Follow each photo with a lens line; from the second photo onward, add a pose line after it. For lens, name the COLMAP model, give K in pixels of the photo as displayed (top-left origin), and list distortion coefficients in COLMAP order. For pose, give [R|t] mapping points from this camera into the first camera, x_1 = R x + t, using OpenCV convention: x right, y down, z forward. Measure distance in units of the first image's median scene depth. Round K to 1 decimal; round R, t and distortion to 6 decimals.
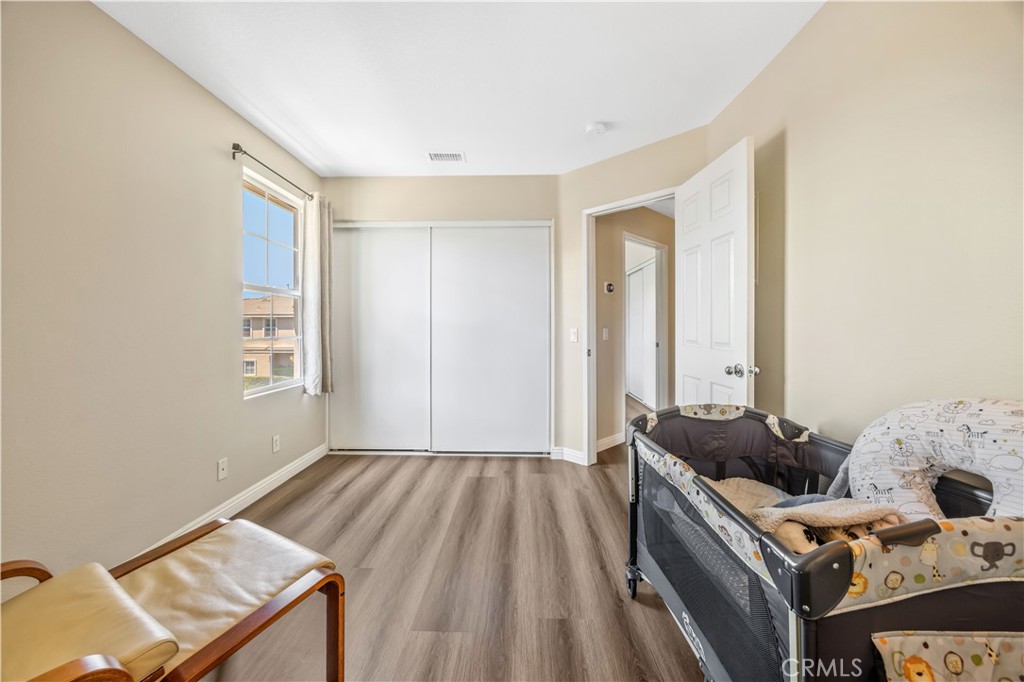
lens RADIAL K [[412.1, 0, 513.7], [0, 412.1, 334.6], [0, 0, 1]] dist [0.002581, 0.000388]
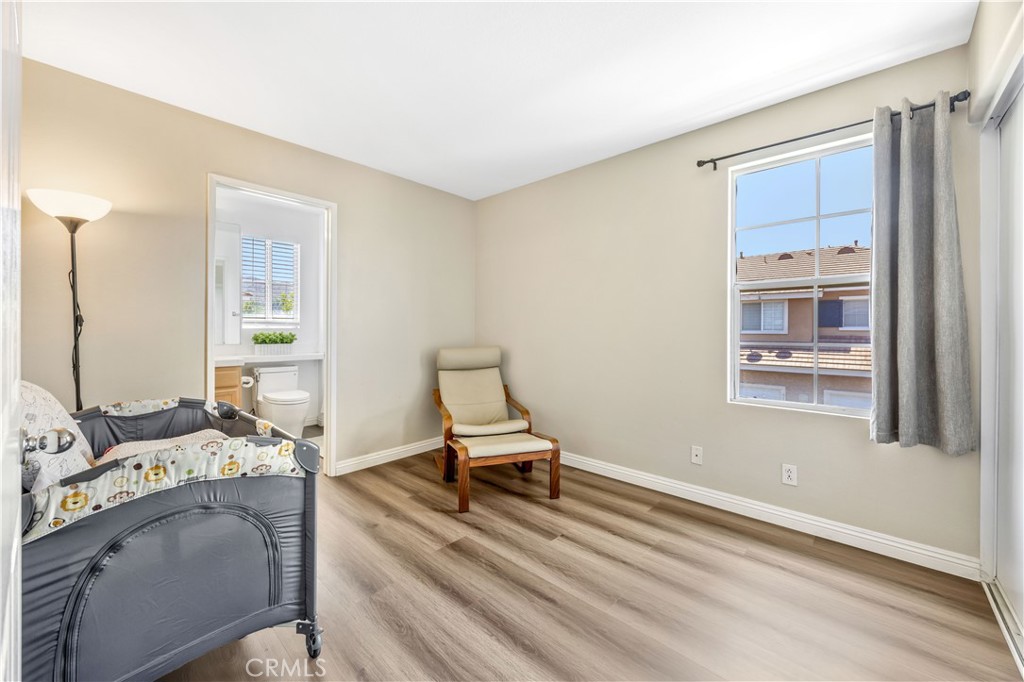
lens RADIAL K [[412.1, 0, 518.1], [0, 412.1, 331.4], [0, 0, 1]] dist [0.002581, 0.000388]
pose [[-0.682224, 0.004294, -0.731131, 0.532757], [-0.013457, 0.999740, 0.018429, -0.035370], [0.731020, 0.022412, -0.681988, 1.620173]]
